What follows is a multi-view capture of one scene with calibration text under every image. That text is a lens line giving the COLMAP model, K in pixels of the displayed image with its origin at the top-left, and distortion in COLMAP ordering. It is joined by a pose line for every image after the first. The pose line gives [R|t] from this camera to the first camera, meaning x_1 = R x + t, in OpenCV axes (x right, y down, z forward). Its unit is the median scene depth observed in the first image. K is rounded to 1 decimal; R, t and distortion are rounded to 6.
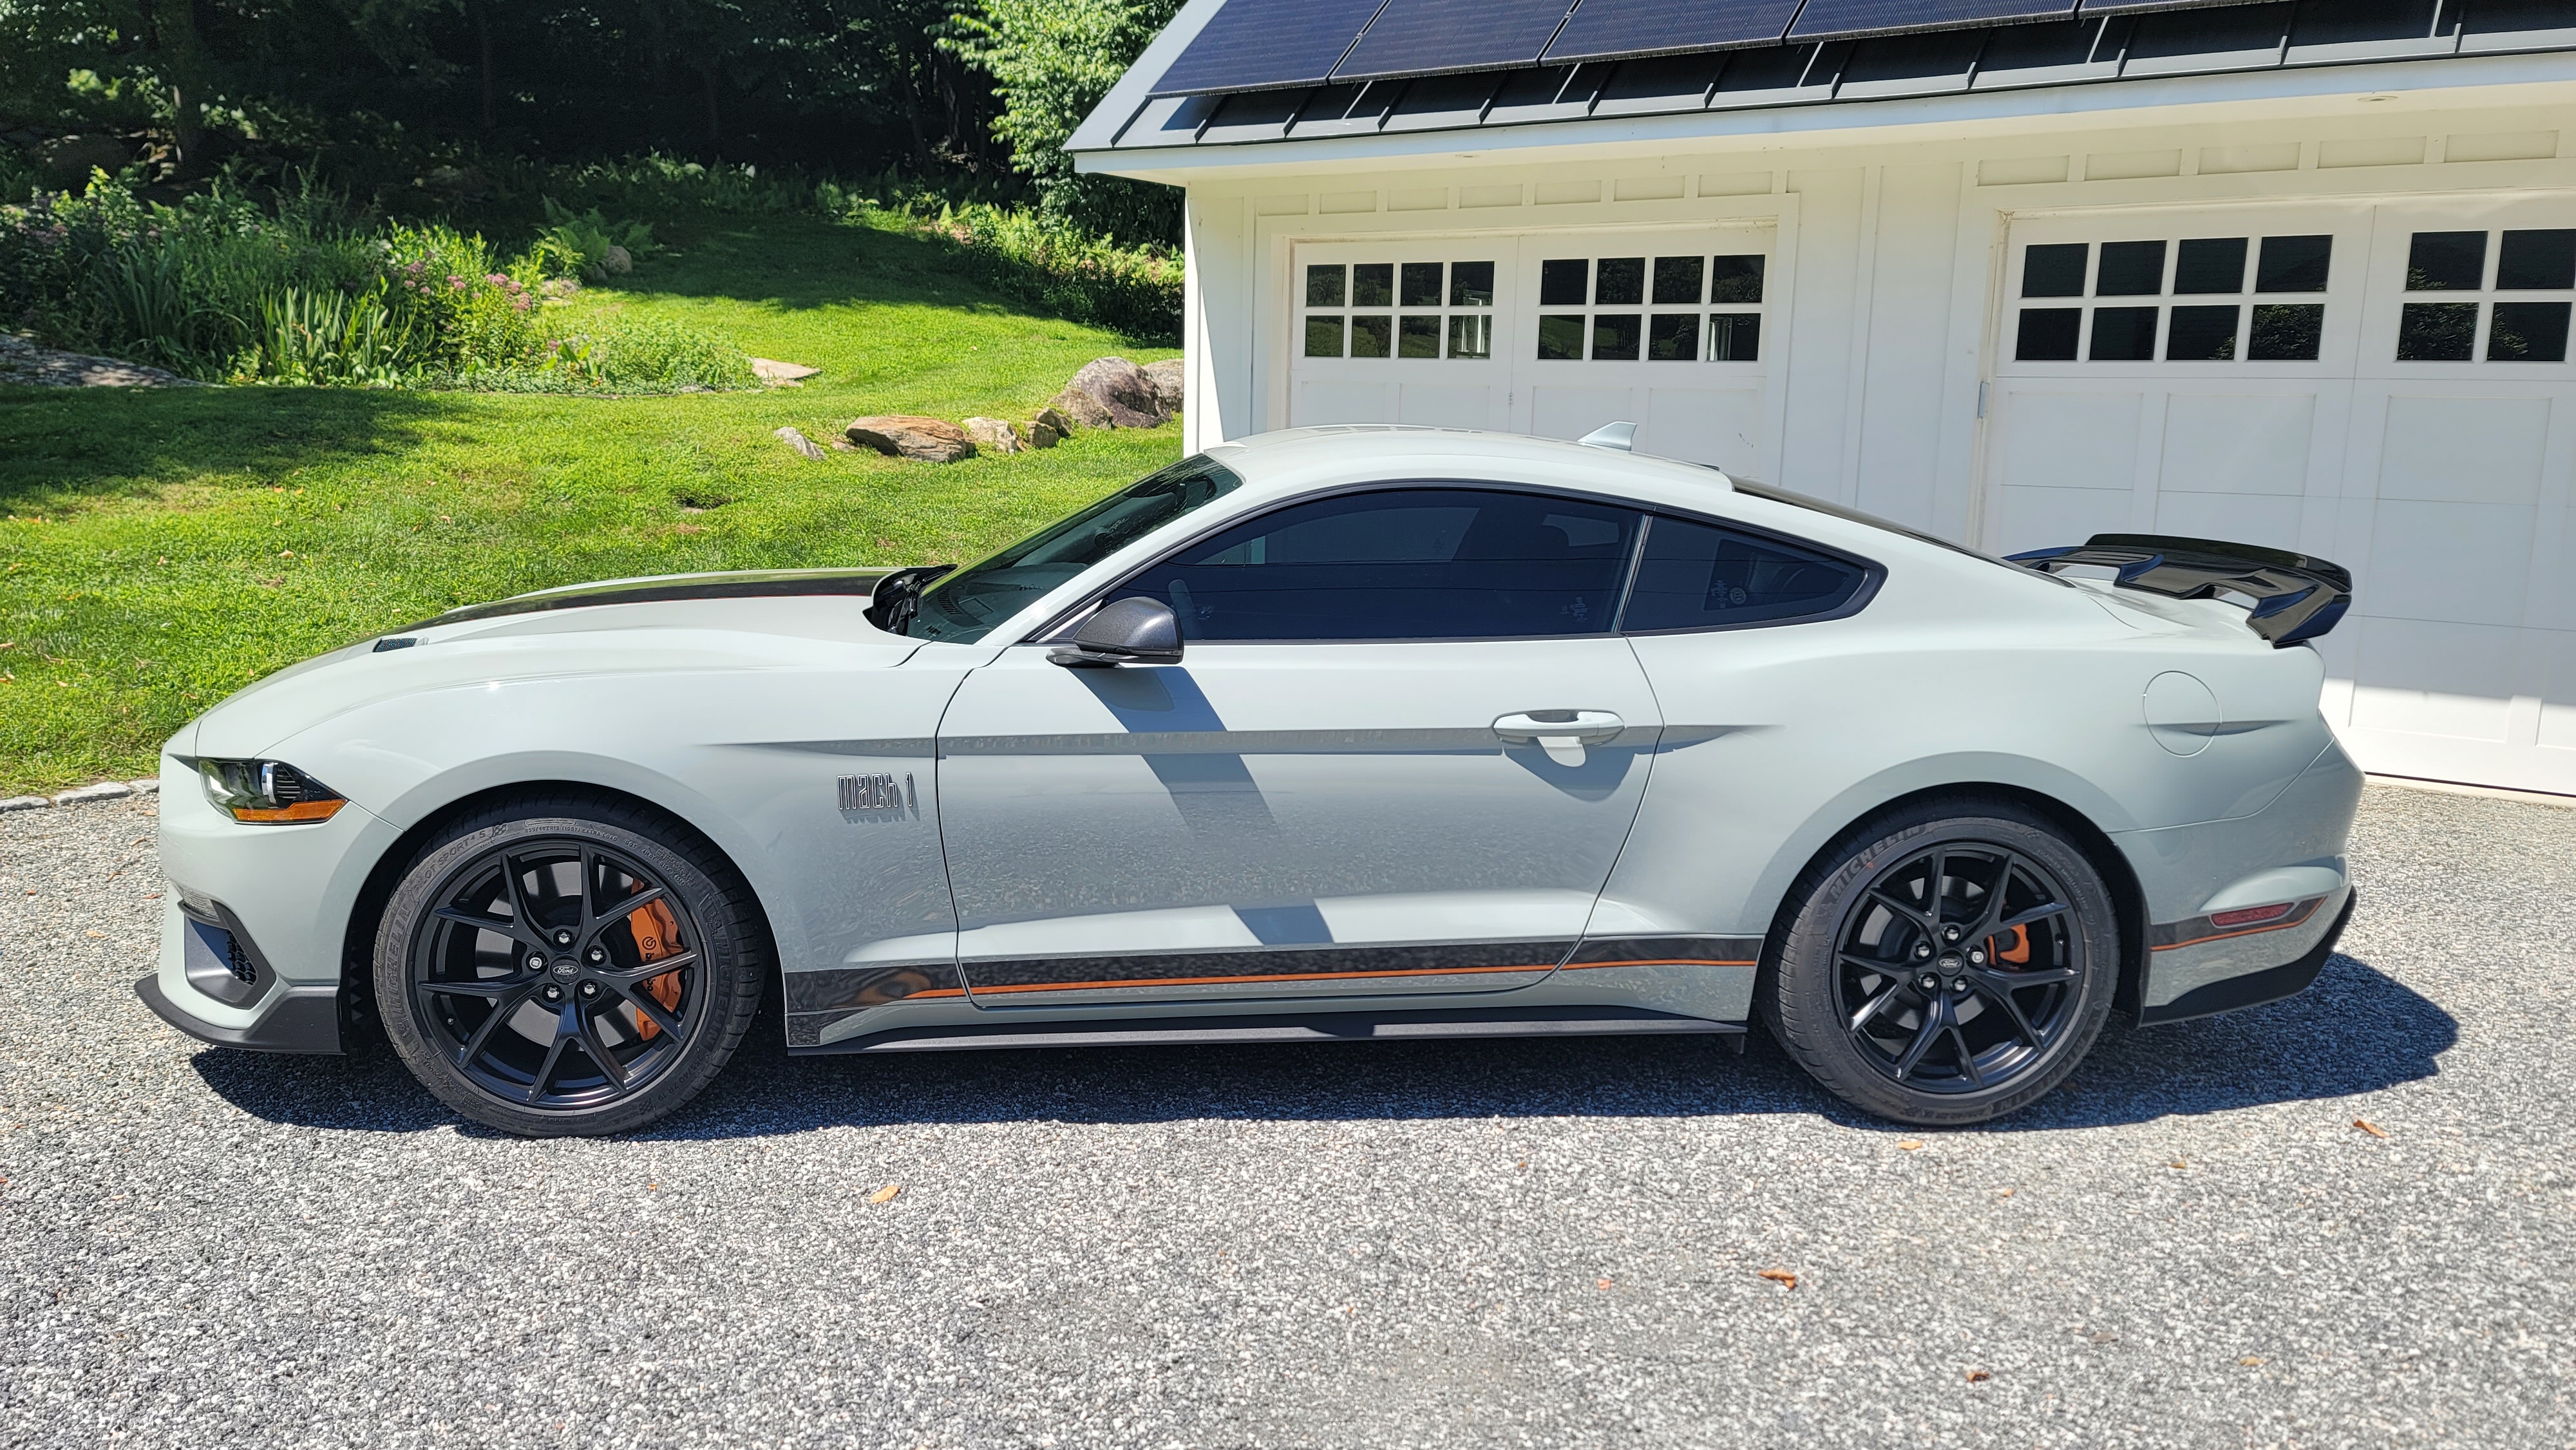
lens RADIAL K [[1886.4, 0, 1288.0], [0, 1886.4, 725.0], [0, 0, 1]] dist [0.048773, -0.001746]
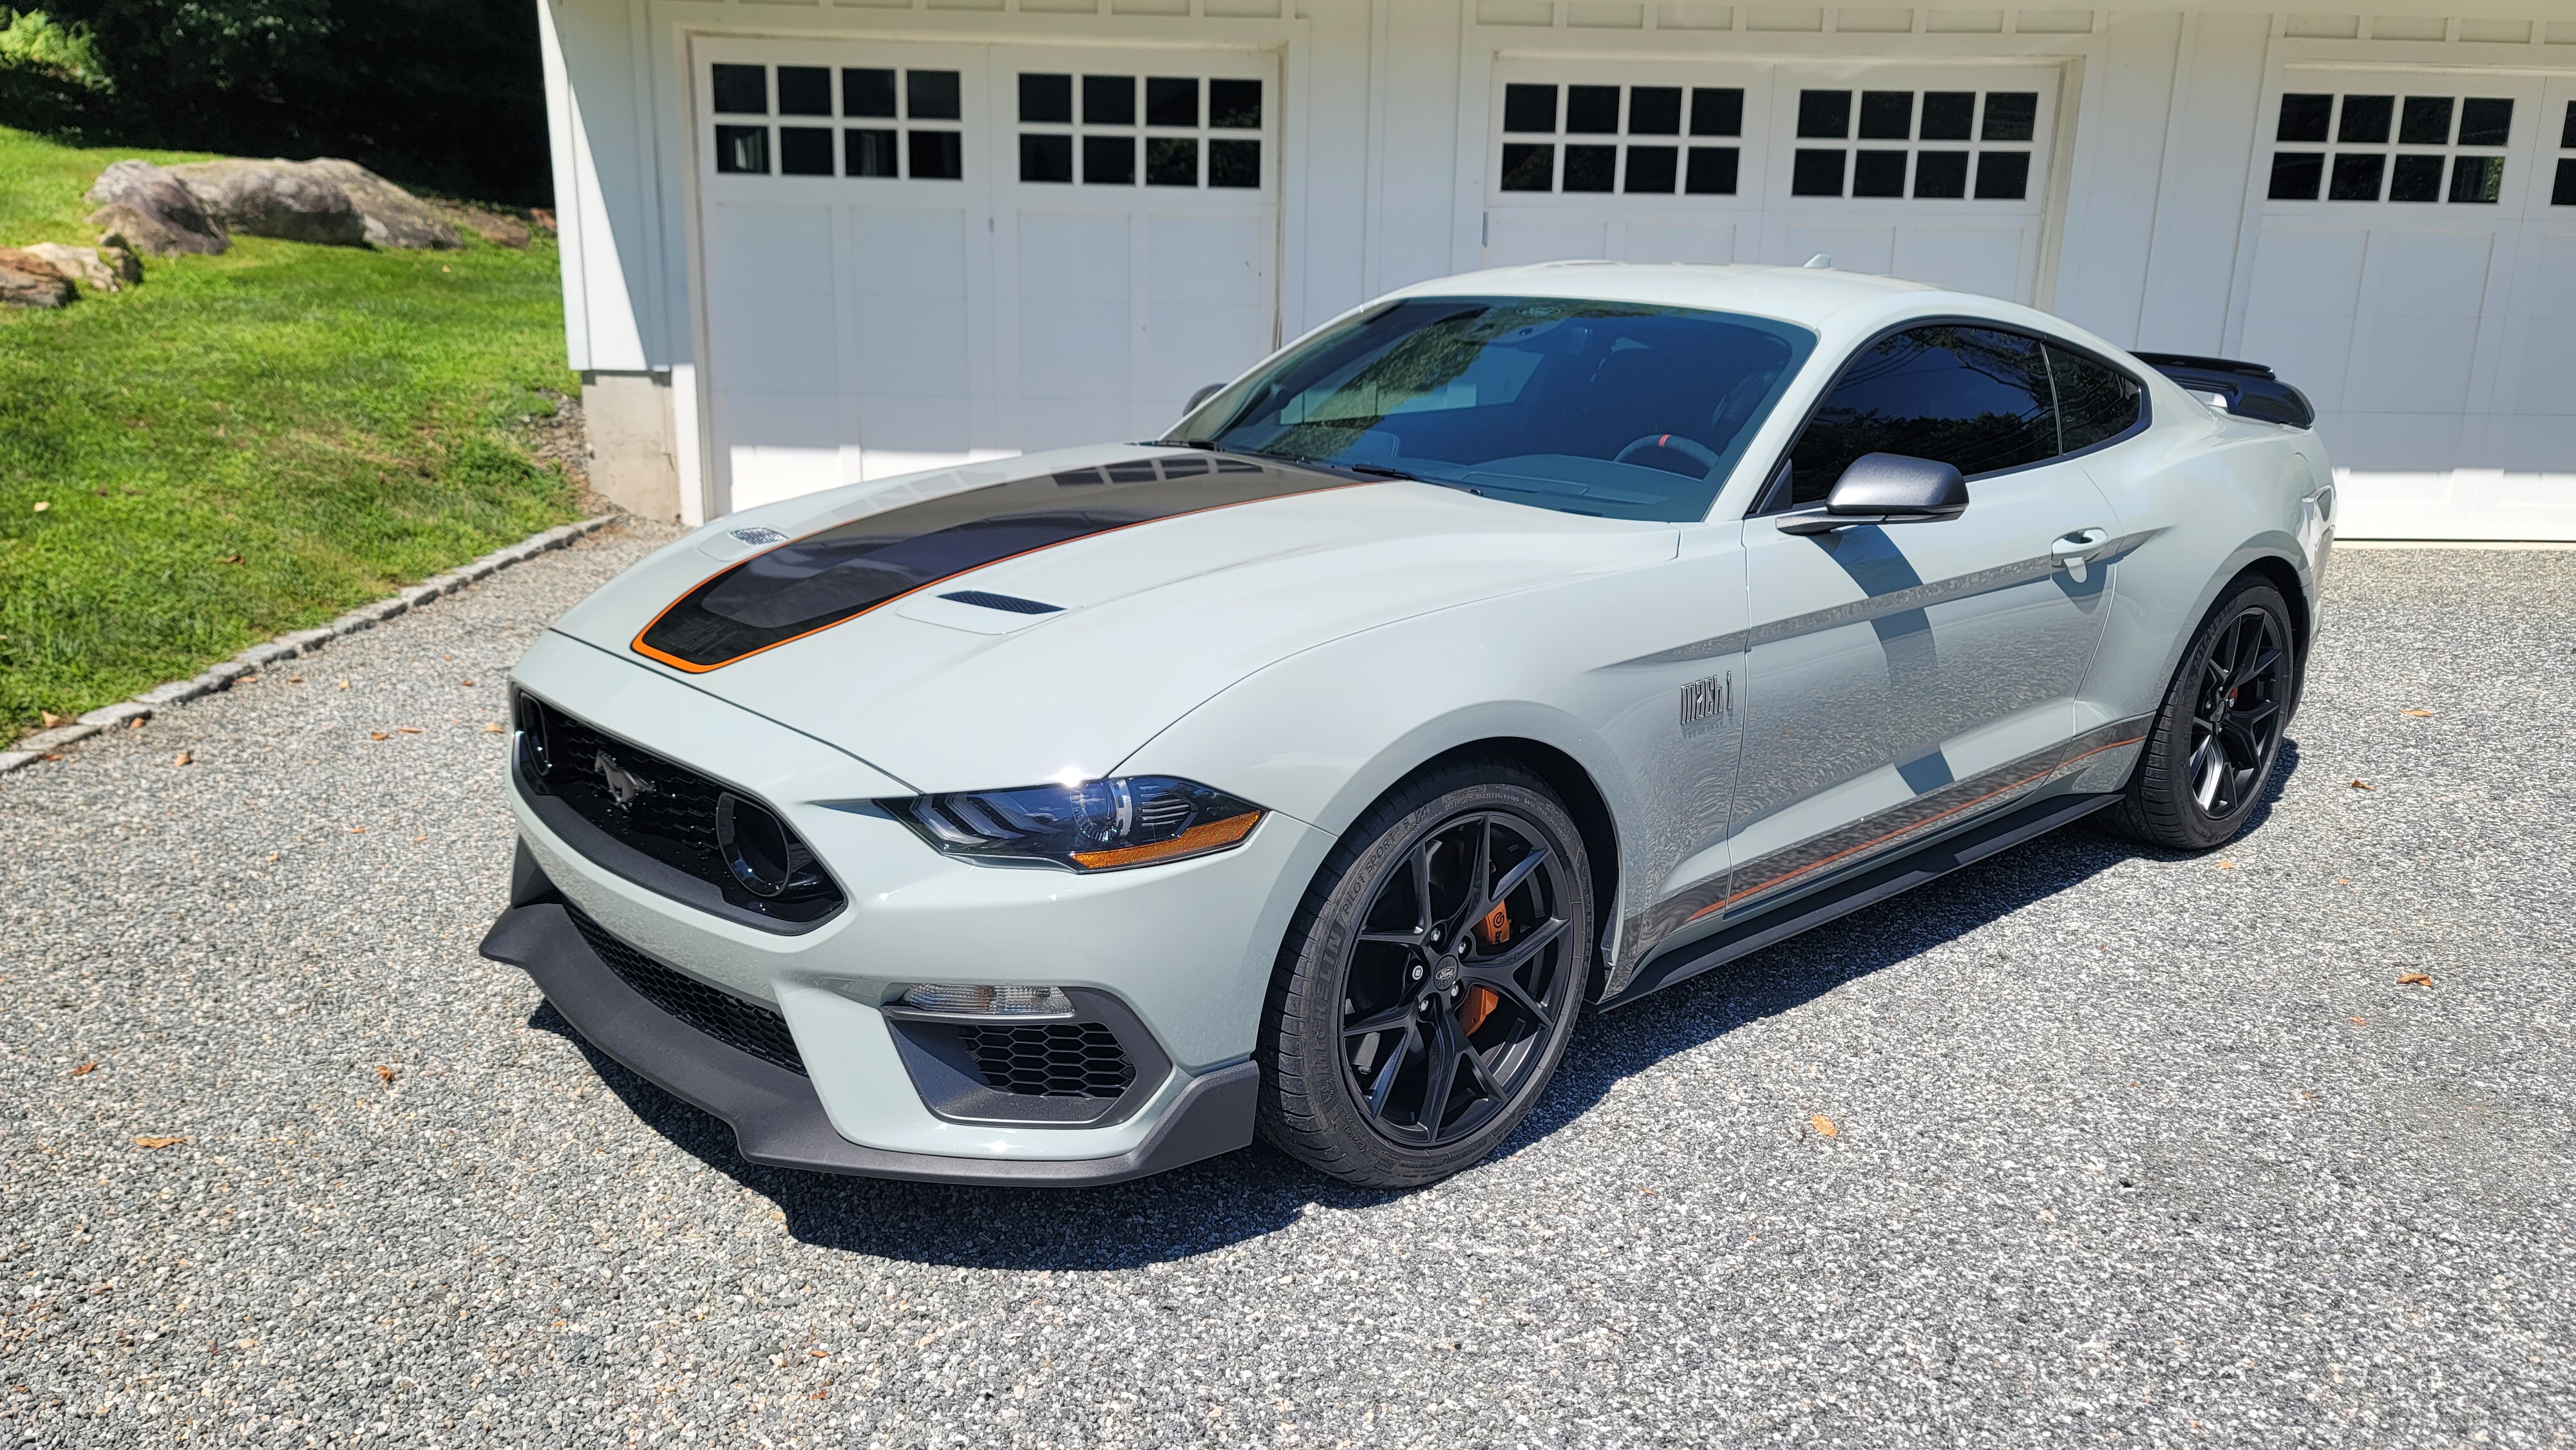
lens RADIAL K [[1867.2, 0, 1288.0], [0, 1867.2, 725.0], [0, 0, 1]] dist [0.053998, -0.057376]
pose [[0.805603, -0.154577, 0.571935, -0.805664], [0.100373, 0.987018, 0.125380, -0.074187], [-0.583891, -0.043599, 0.810660, 0.376508]]
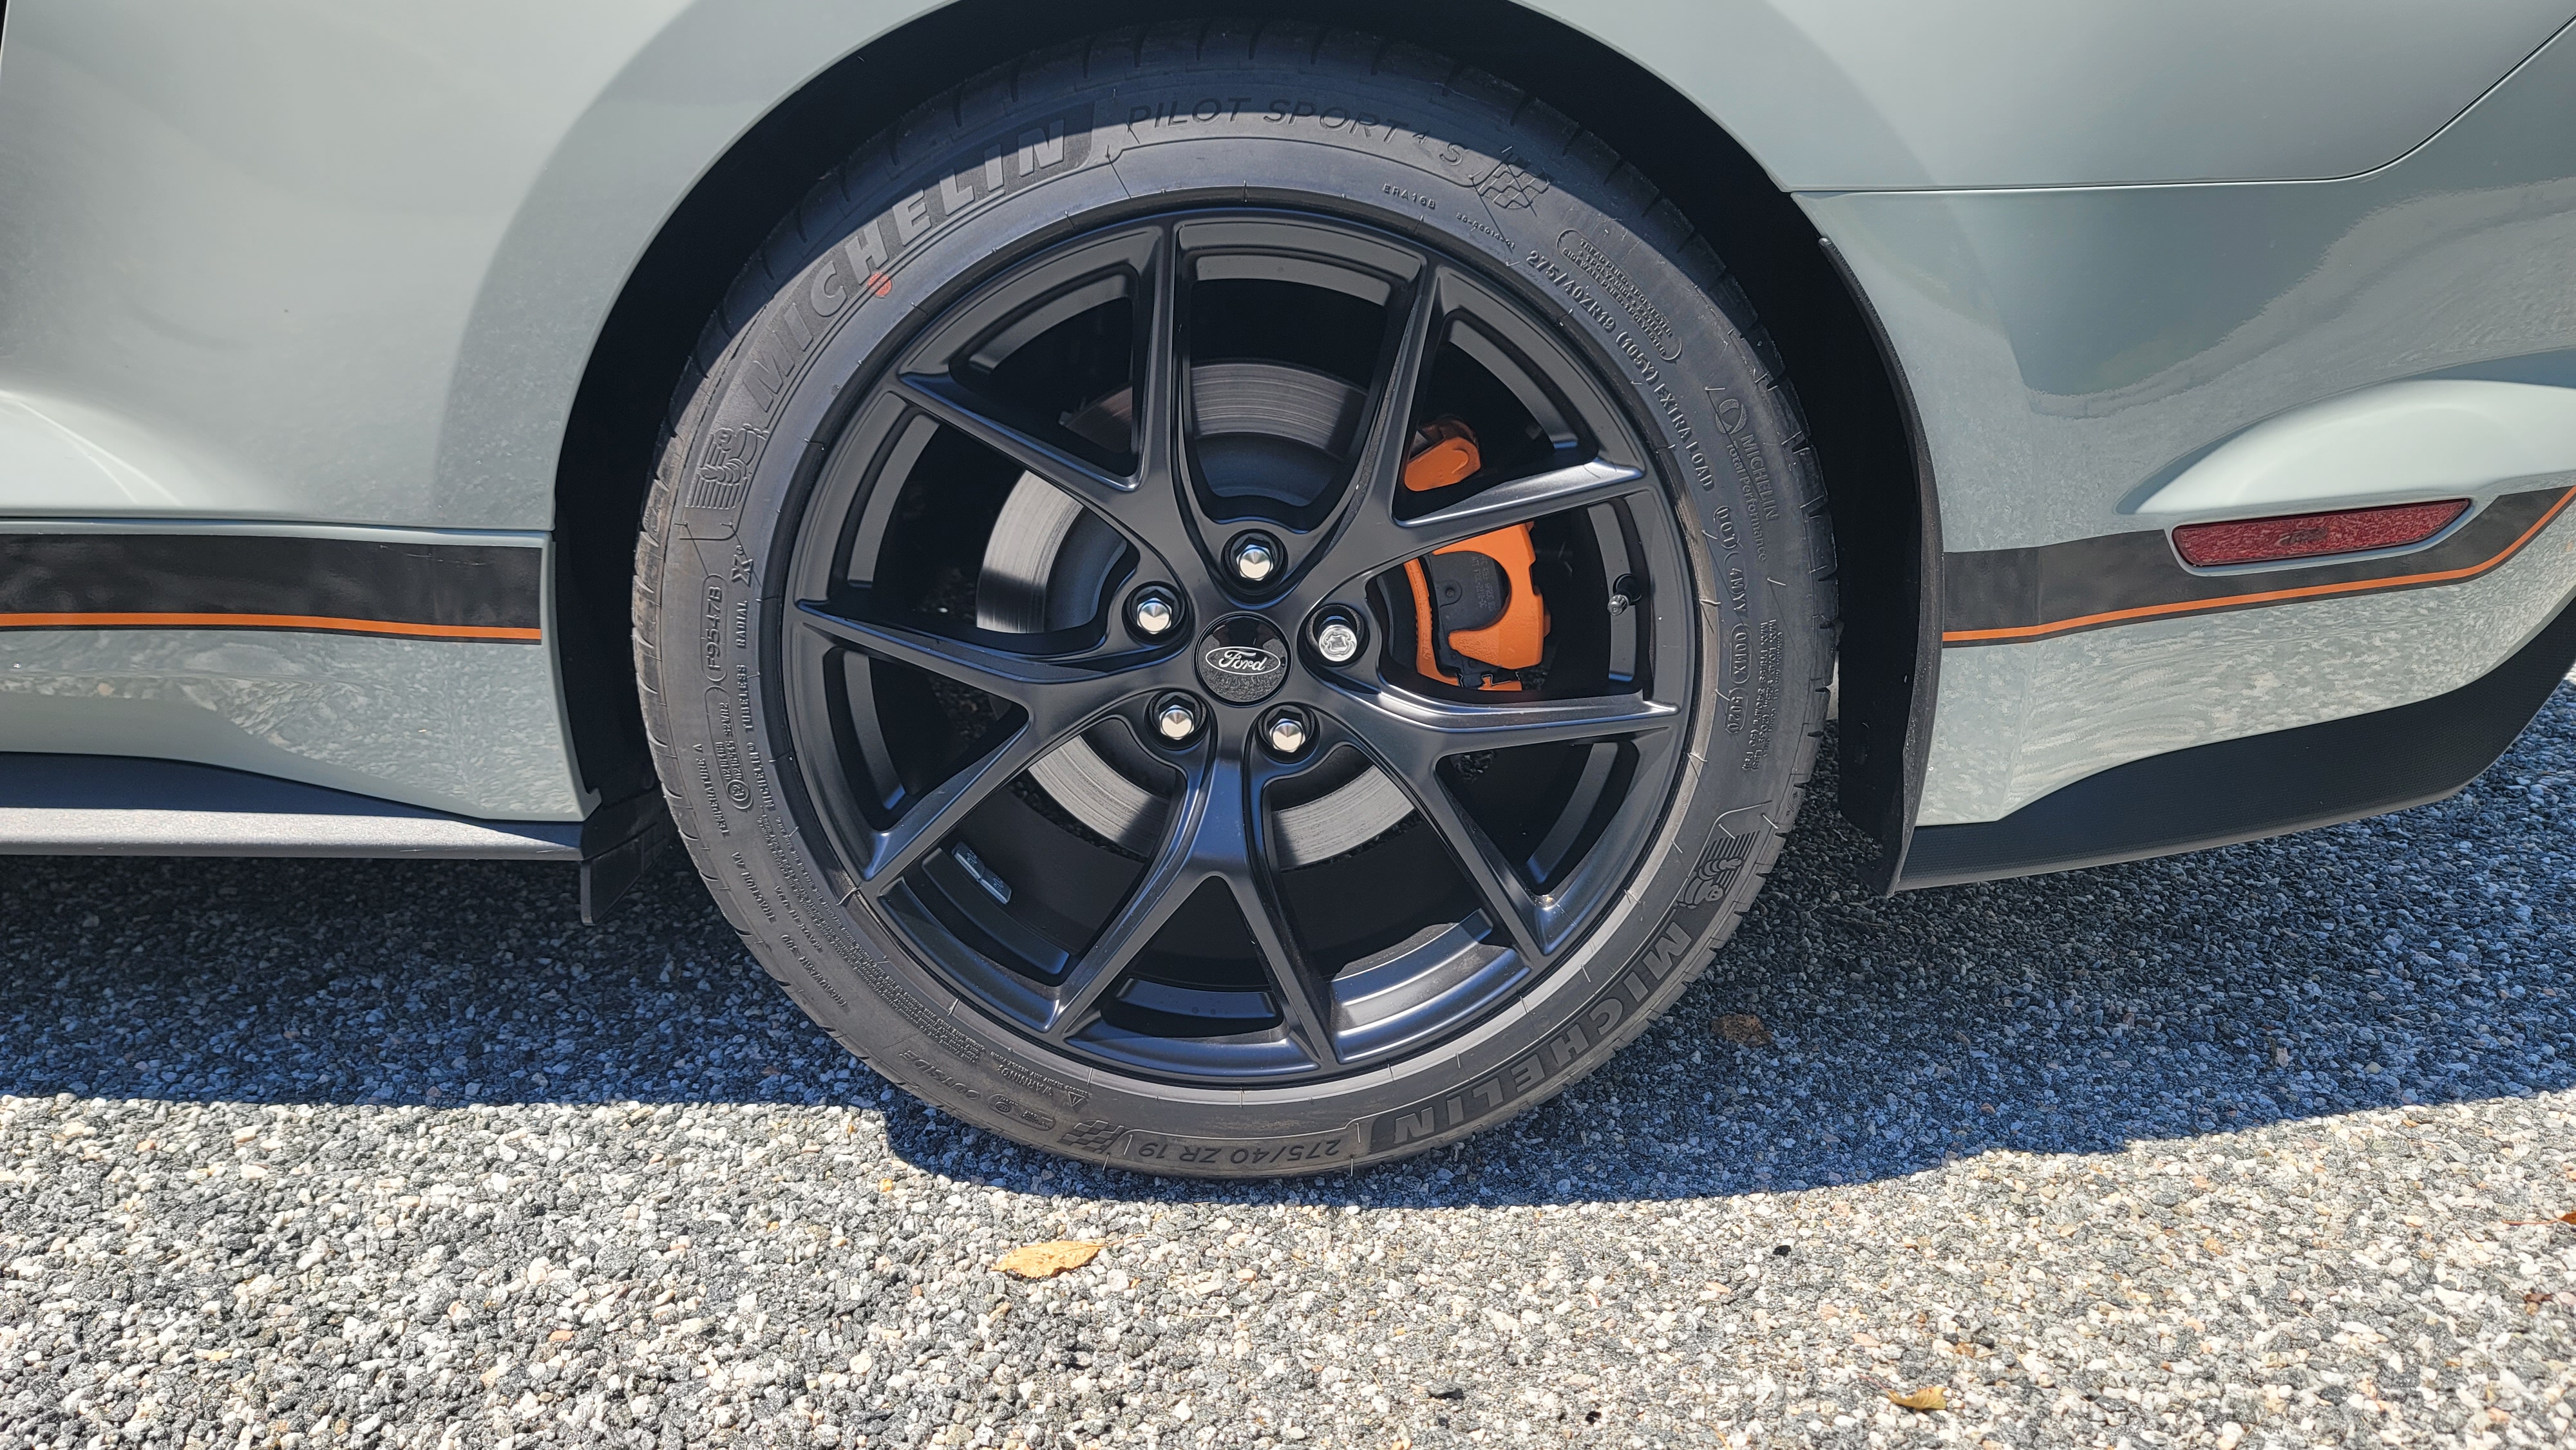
lens RADIAL K [[1896.1, 0, 1288.0], [0, 1896.1, 725.0], [0, 0, 1]] dist [0.004816, 0.000689]
pose [[0.996725, 0.043836, -0.067954, 0.373501], [-0.031708, 0.984890, 0.170255, 0.084957], [0.074390, -0.167542, 0.983054, 0.708418]]
